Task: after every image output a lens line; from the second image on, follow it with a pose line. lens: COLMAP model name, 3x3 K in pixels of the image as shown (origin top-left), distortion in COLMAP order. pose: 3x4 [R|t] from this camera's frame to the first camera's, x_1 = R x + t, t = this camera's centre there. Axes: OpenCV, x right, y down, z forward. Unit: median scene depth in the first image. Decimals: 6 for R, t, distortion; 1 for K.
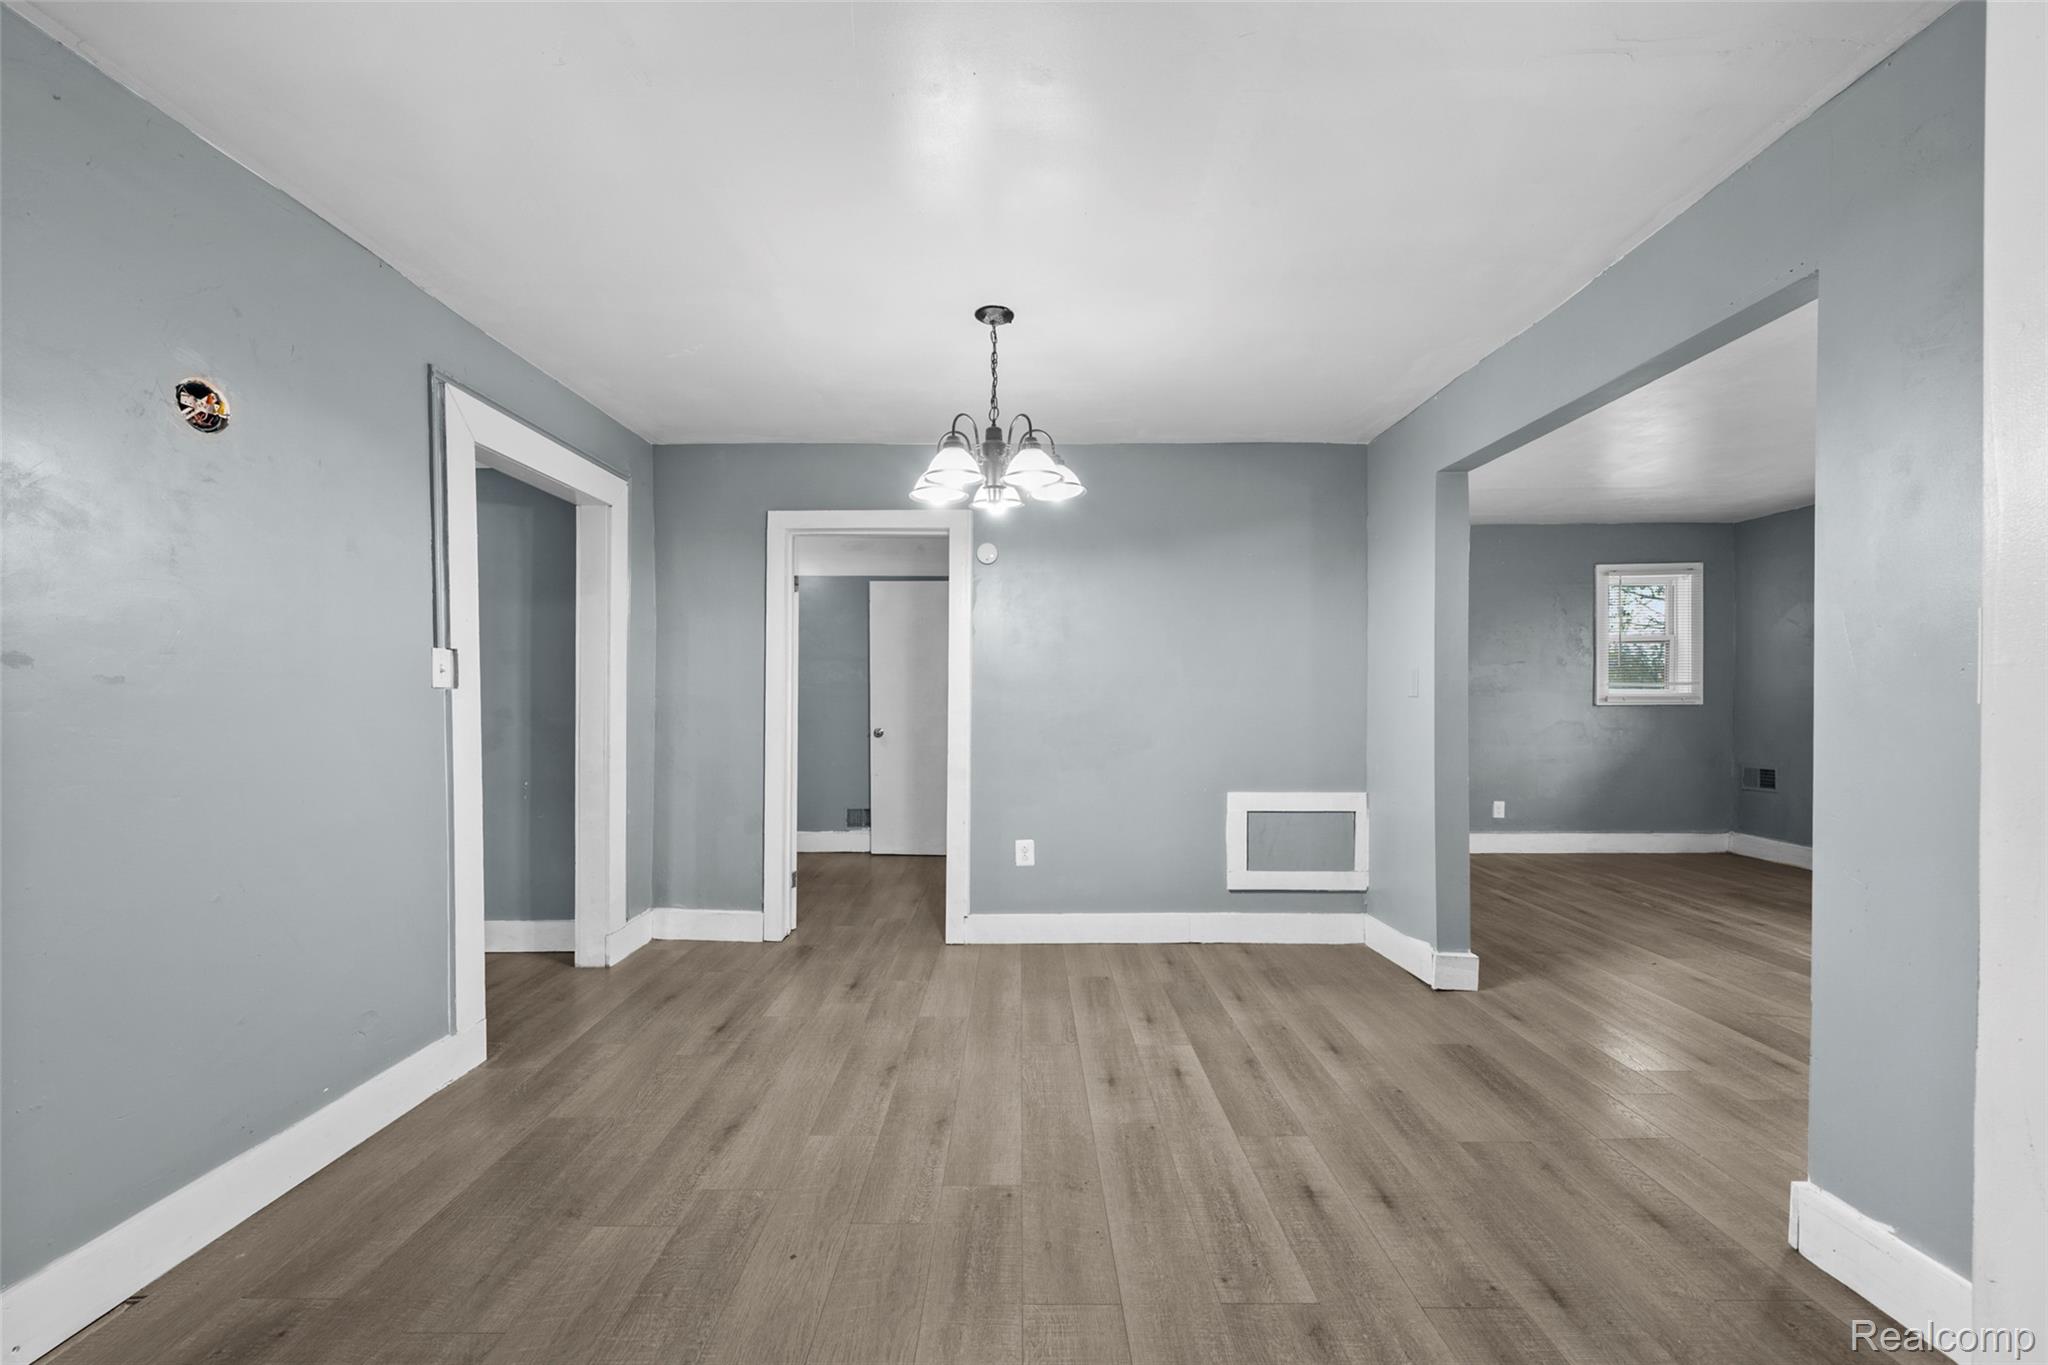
lens RADIAL K [[819.3, 0, 1020.4], [0, 819.3, 695.8], [0, 0, 1]] dist [0.001394, 0.000011]
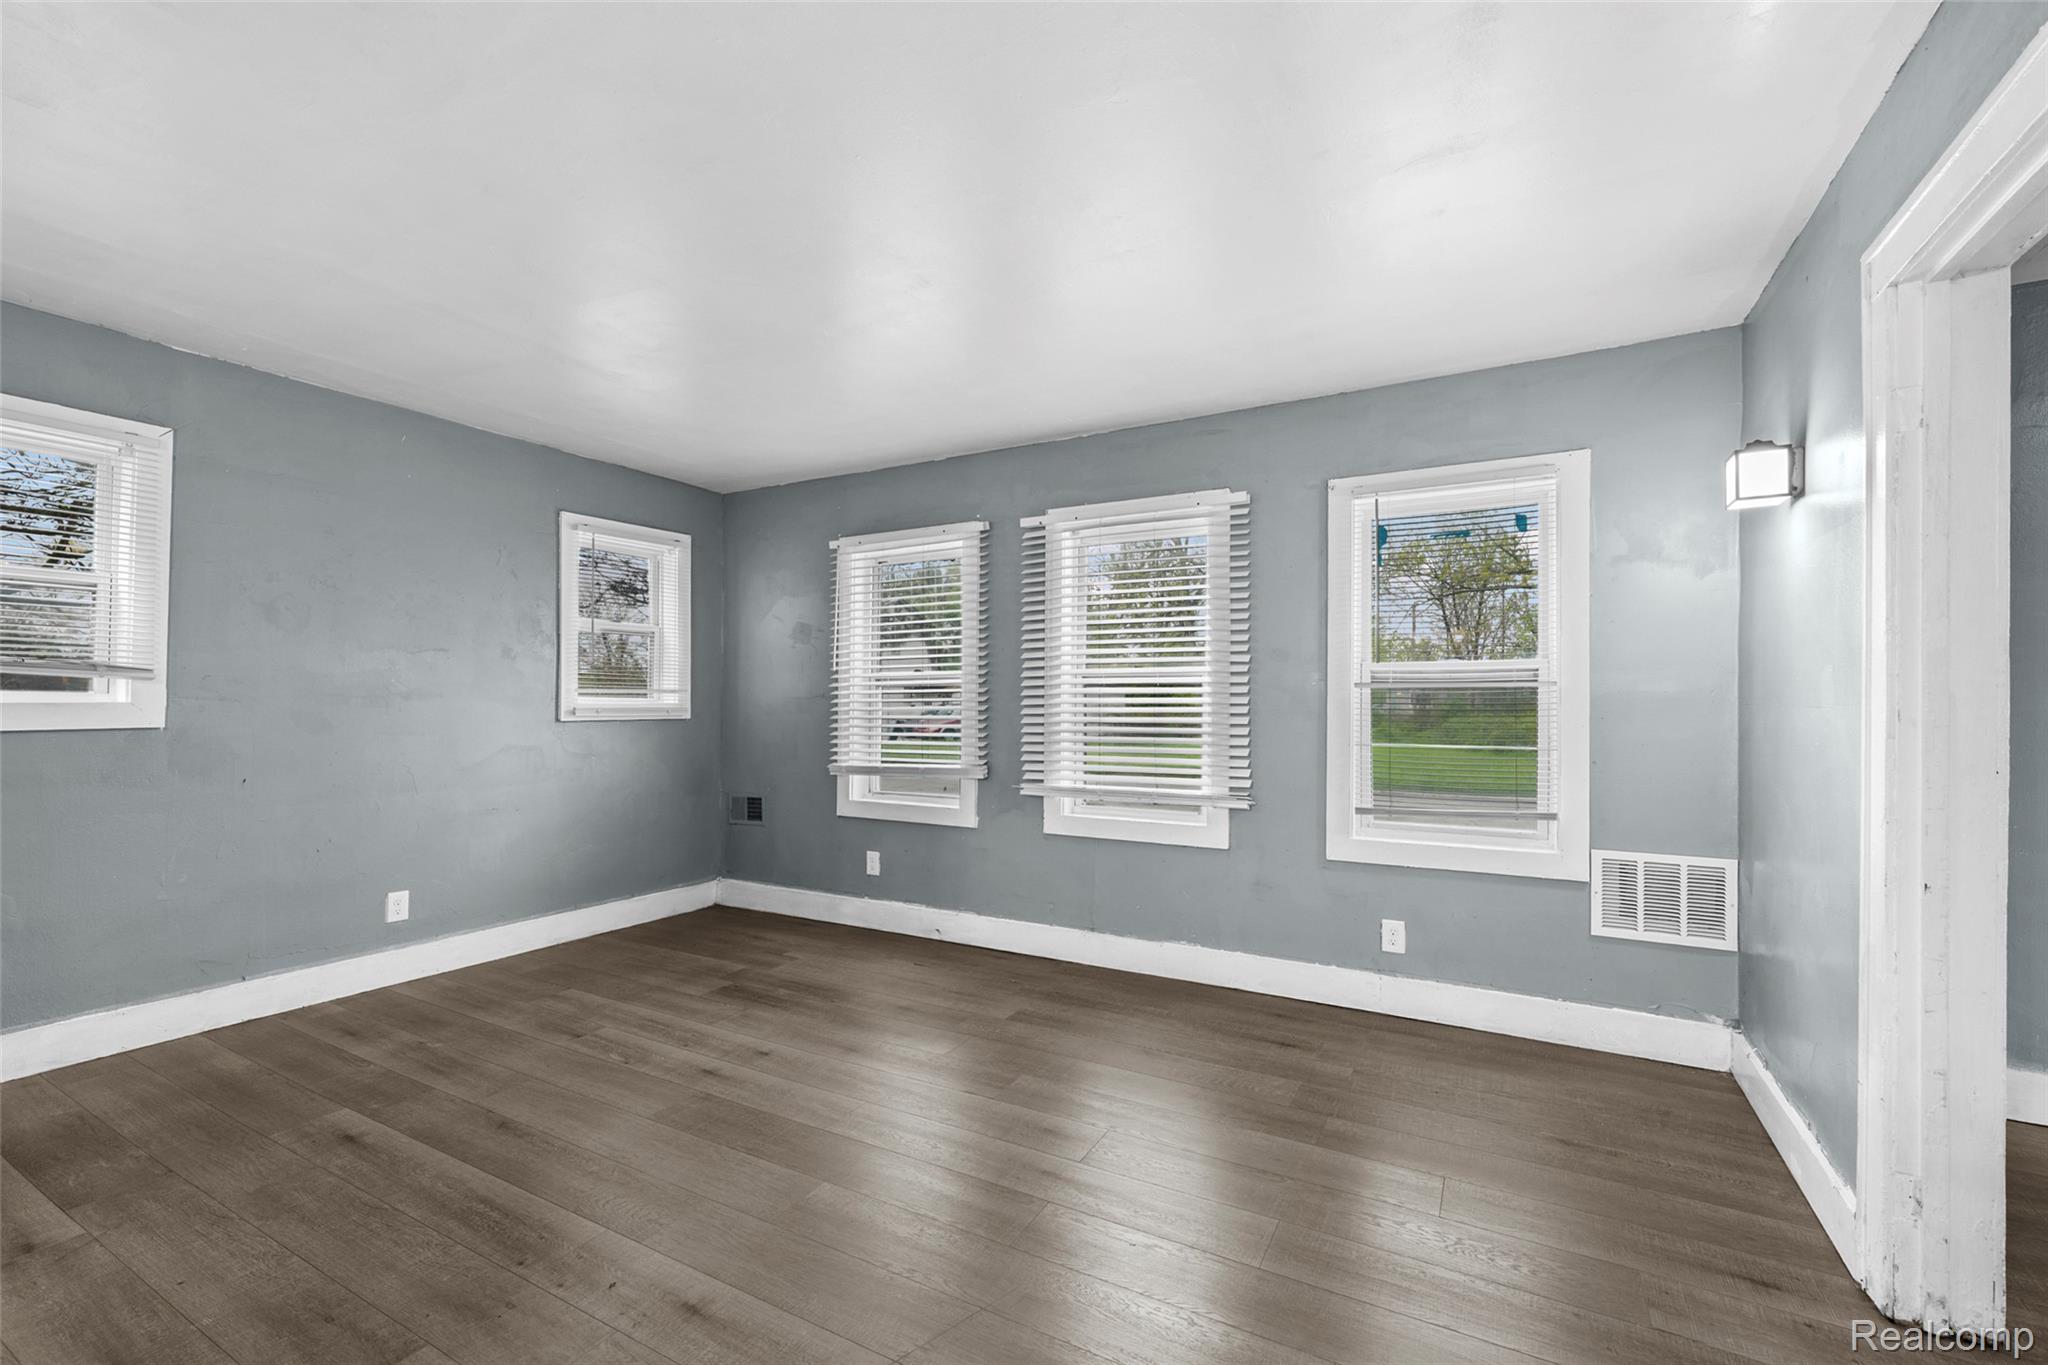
lens RADIAL K [[861.5, 0, 1012.8], [0, 861.5, 703.0], [0, 0, 1]] dist [-0.001975, -0.000163]
pose [[0.489815, 0.007739, 0.871792, 0.433733], [-0.003363, 0.999970, -0.006987, 0.000405], [-0.871820, 0.000491, 0.489826, 0.535692]]
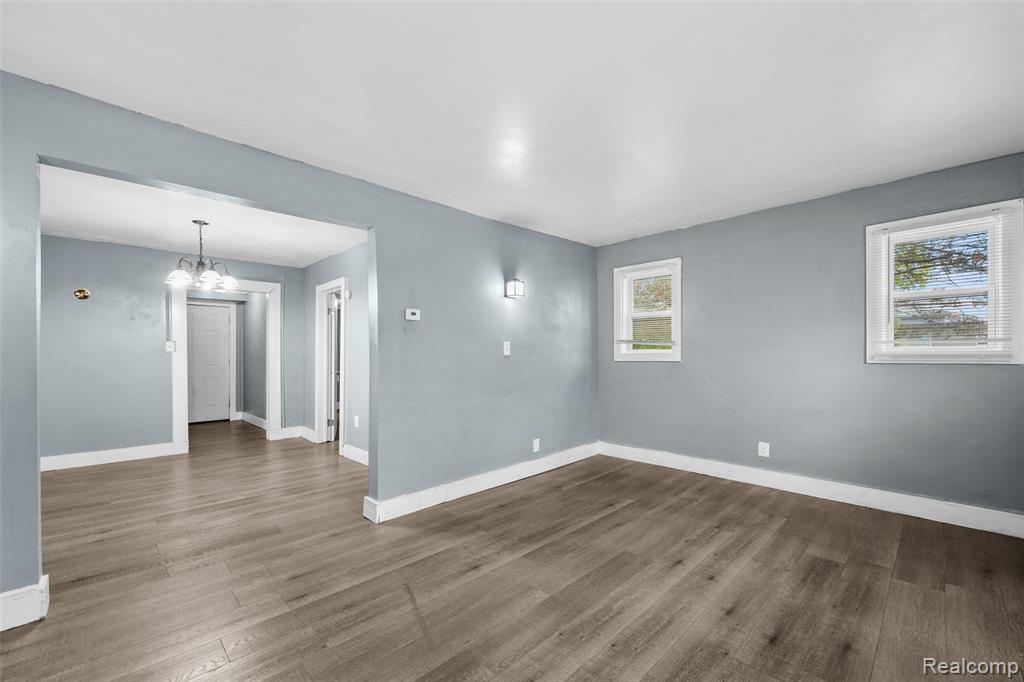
lens RADIAL K [[419.0, 0, 517.5], [0, 419.0, 355.4], [0, 0, 1]] dist [-0.003465, -0.000105]
pose [[0.707345, 0.004019, -0.706857, 1.217085], [0.001005, 0.999977, 0.006691, -0.003095], [0.706868, -0.005443, 0.707325, 0.509942]]
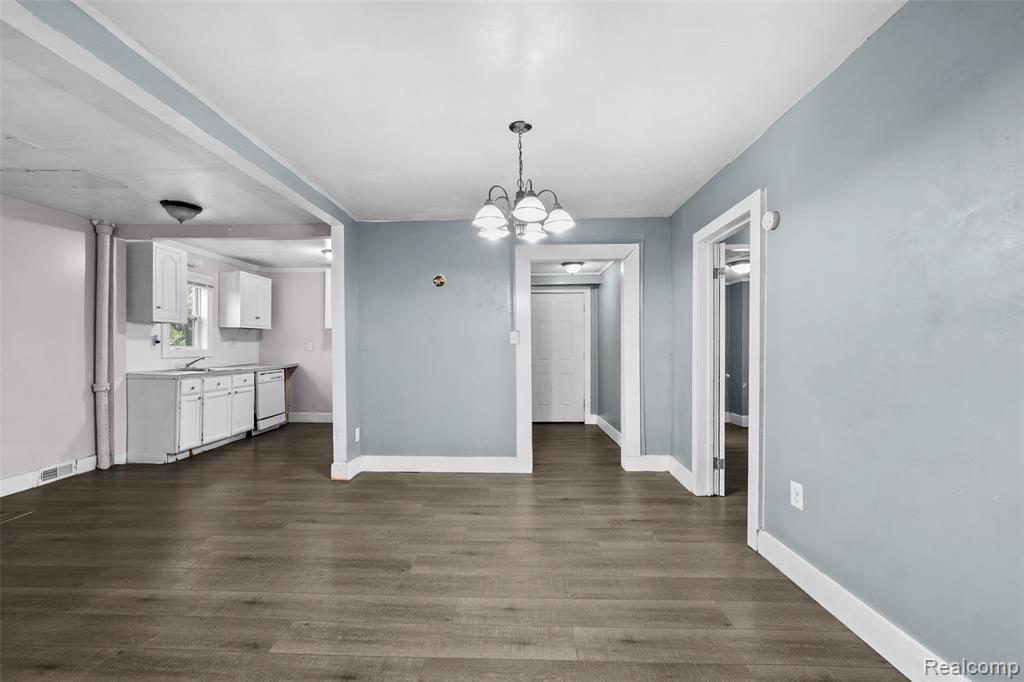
lens RADIAL K [[413.4, 0, 507.1], [0, 413.4, 343.3], [0, 0, 1]] dist [-0.000784, -0.000206]
pose [[-0.030038, -0.009102, -0.999507, 0.570136], [0.004642, 0.999946, -0.009245, 0.001178], [0.999538, -0.004917, -0.029994, 0.679274]]
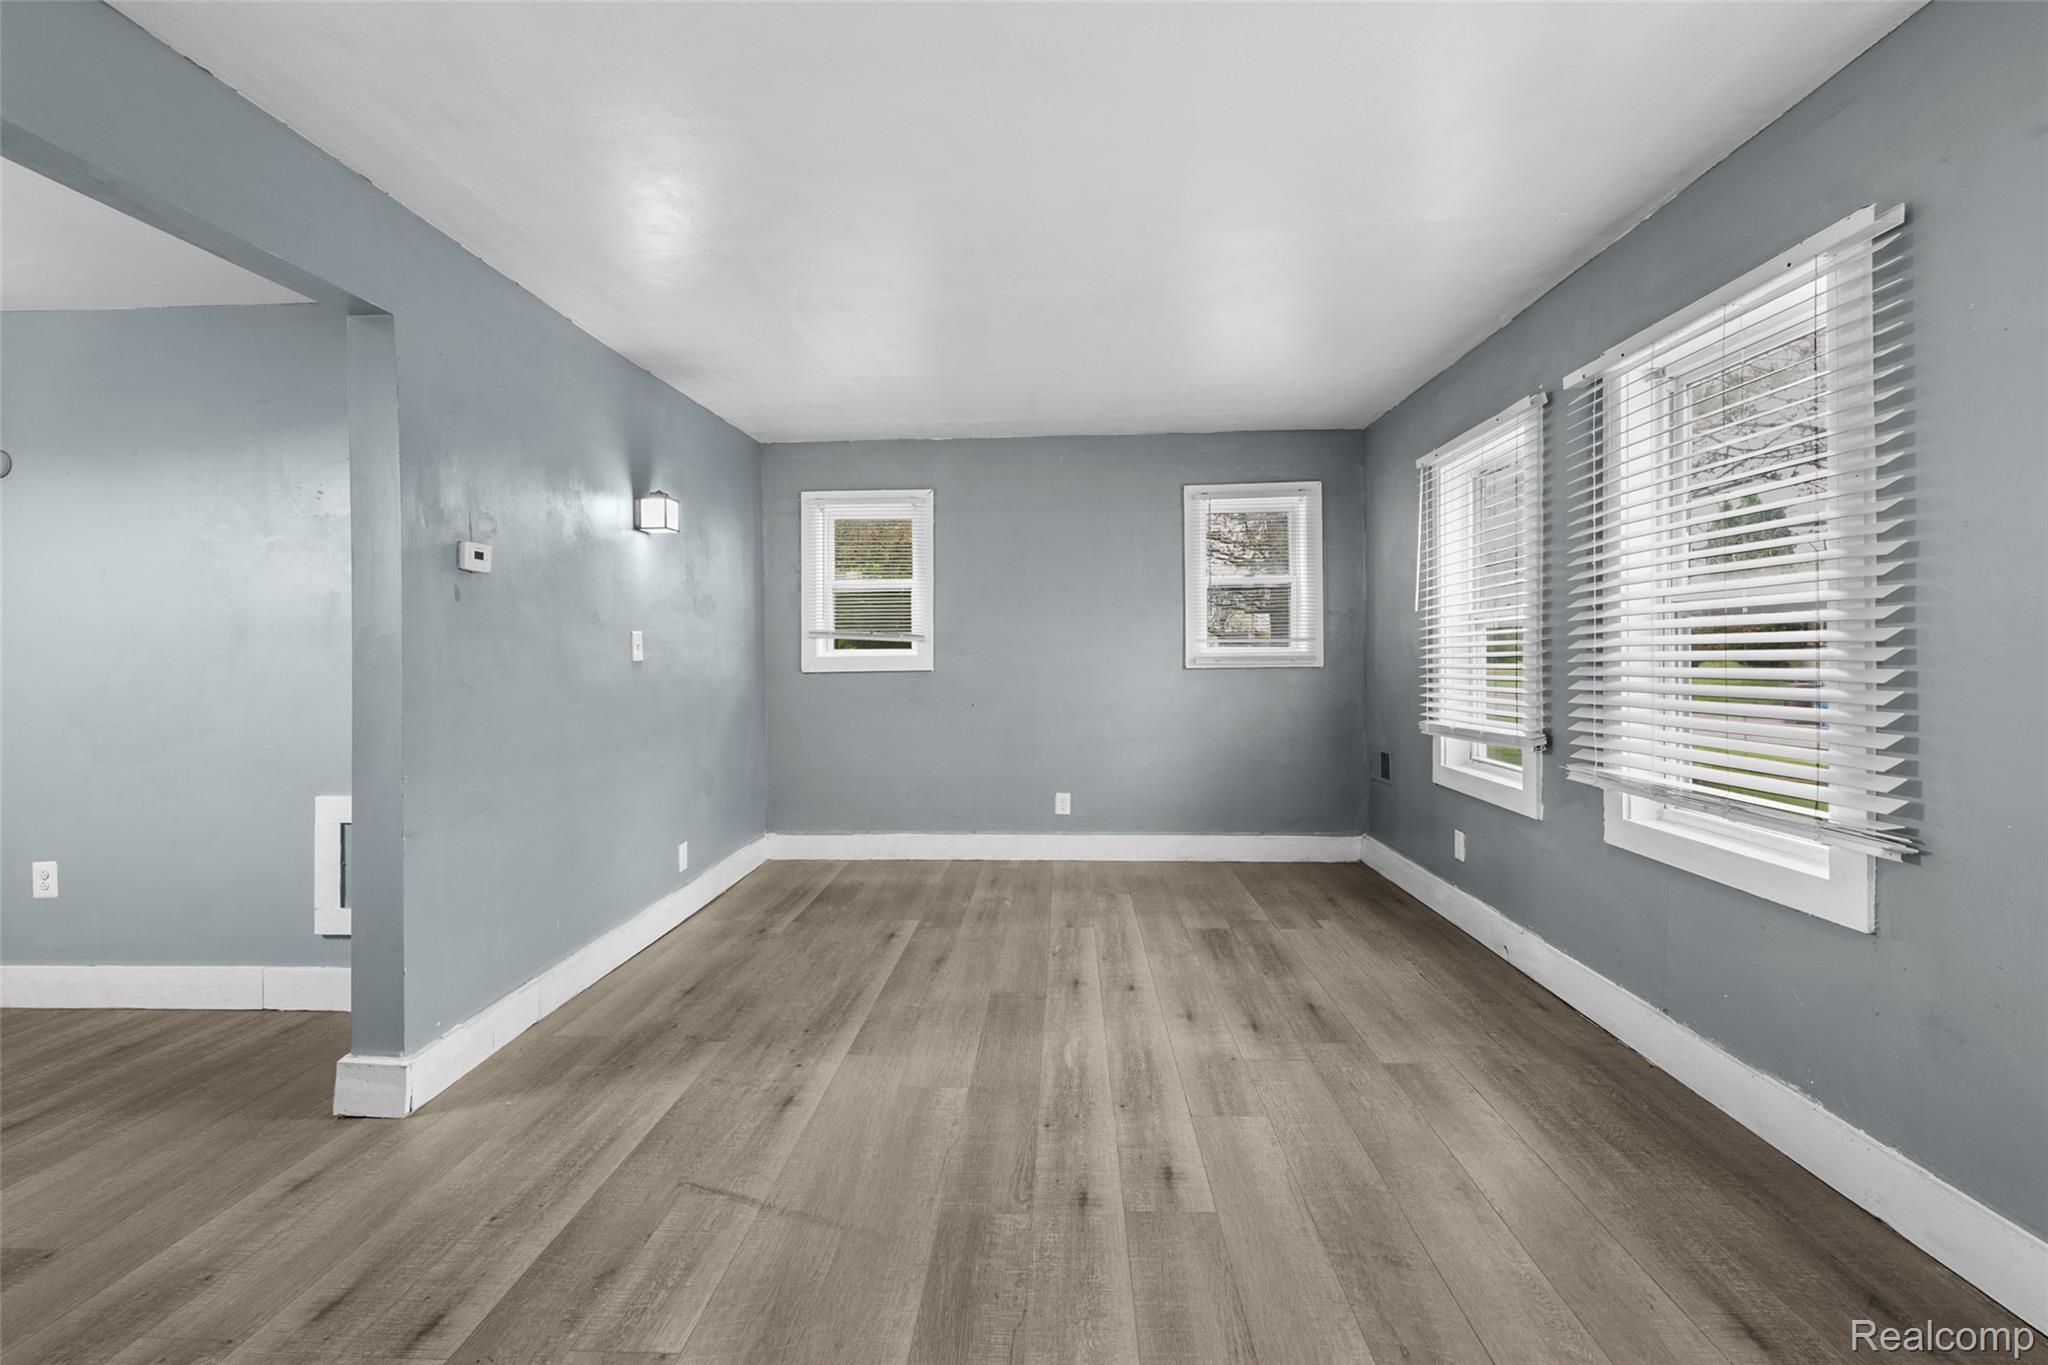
lens RADIAL K [[855.8, 0, 1027.7], [0, 855.8, 657.2], [0, 0, 1]] dist [-0.003260, -0.000054]
pose [[0.999165, -0.003513, -0.040711, 0.935740], [0.003549, 0.999993, 0.000826, -0.000263], [0.040708, -0.000970, 0.999171, 0.306311]]
